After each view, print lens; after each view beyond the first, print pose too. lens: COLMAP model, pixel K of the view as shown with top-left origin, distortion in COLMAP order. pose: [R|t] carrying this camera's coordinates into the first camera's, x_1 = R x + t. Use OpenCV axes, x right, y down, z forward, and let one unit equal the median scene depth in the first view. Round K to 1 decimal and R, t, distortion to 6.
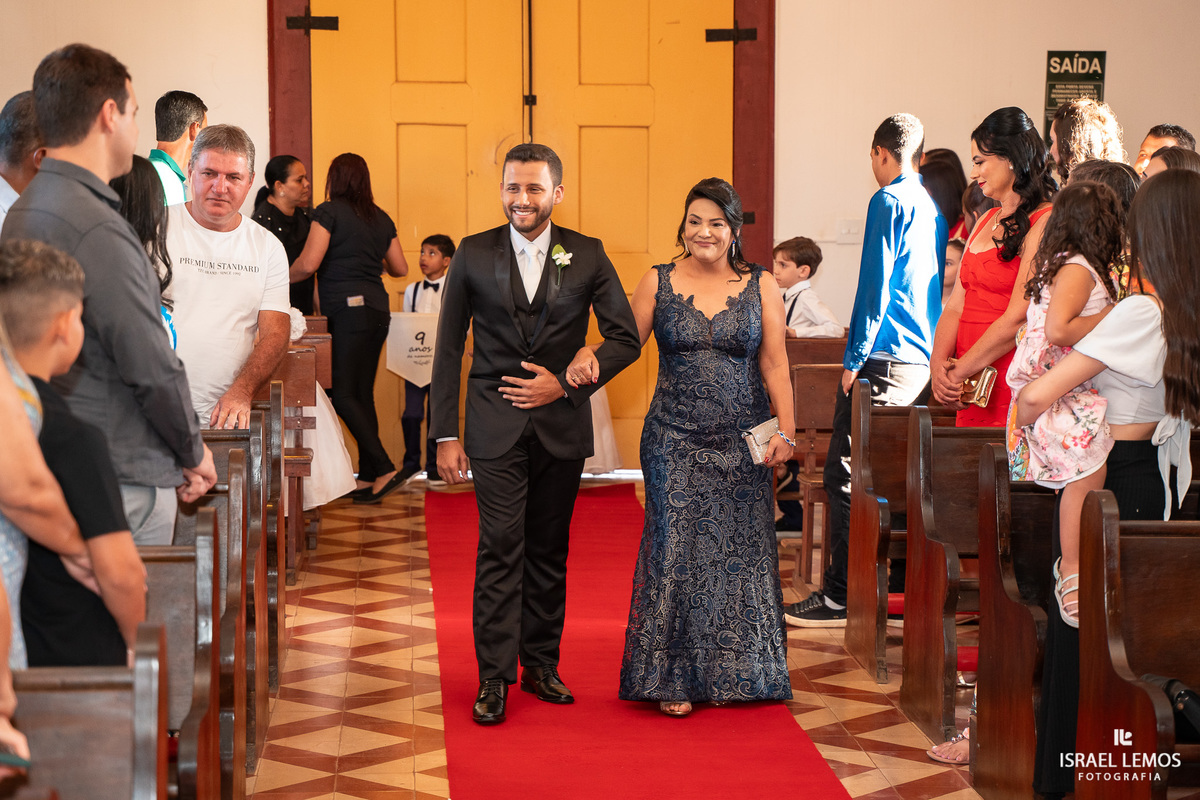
lens RADIAL K [[3022.9, 0, 607.1], [0, 3022.9, 403.6], [0, 0, 1]] dist [0.776116, 0.000000]
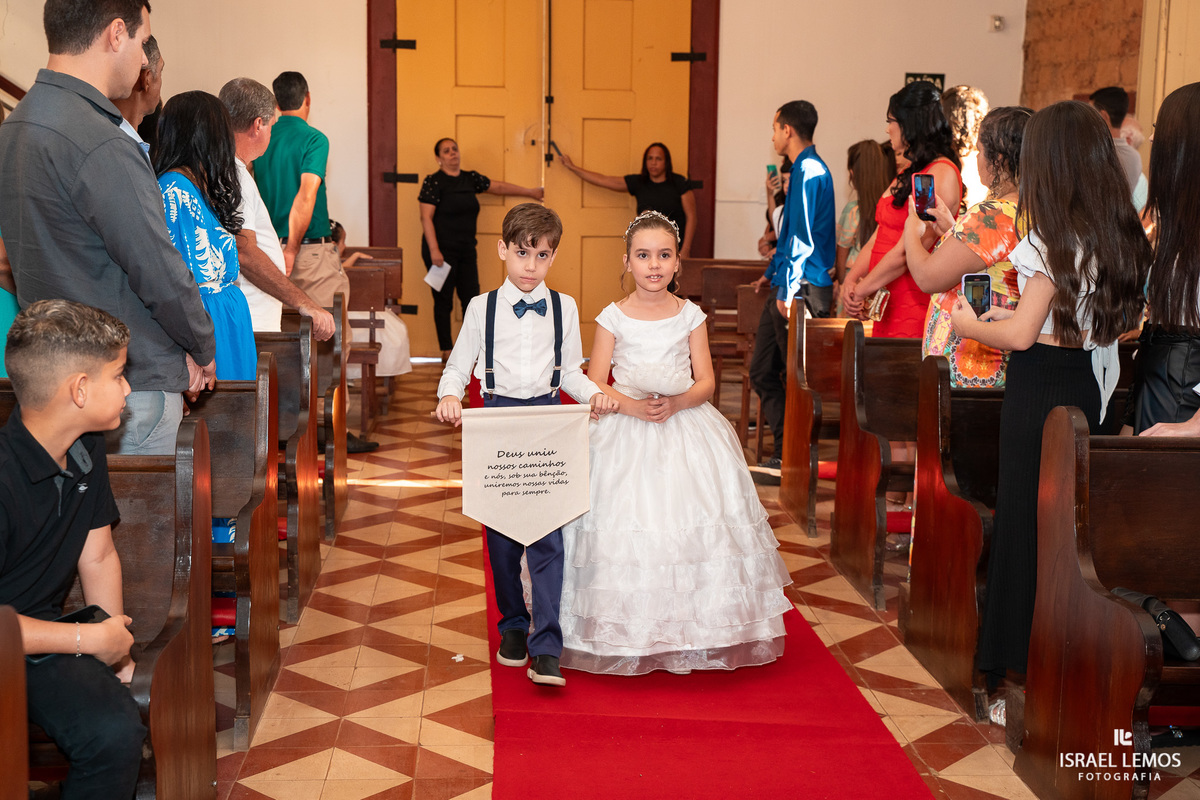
lens RADIAL K [[1634.9, 0, 606.9], [0, 1634.9, 395.8], [0, 0, 1]] dist [0.079256, 0.000000]
pose [[0.999919, 0.012179, 0.003678, 0.001291], [-0.012358, 0.998502, 0.053308, -0.001948], [-0.003023, -0.053350, 0.998571, 0.269479]]
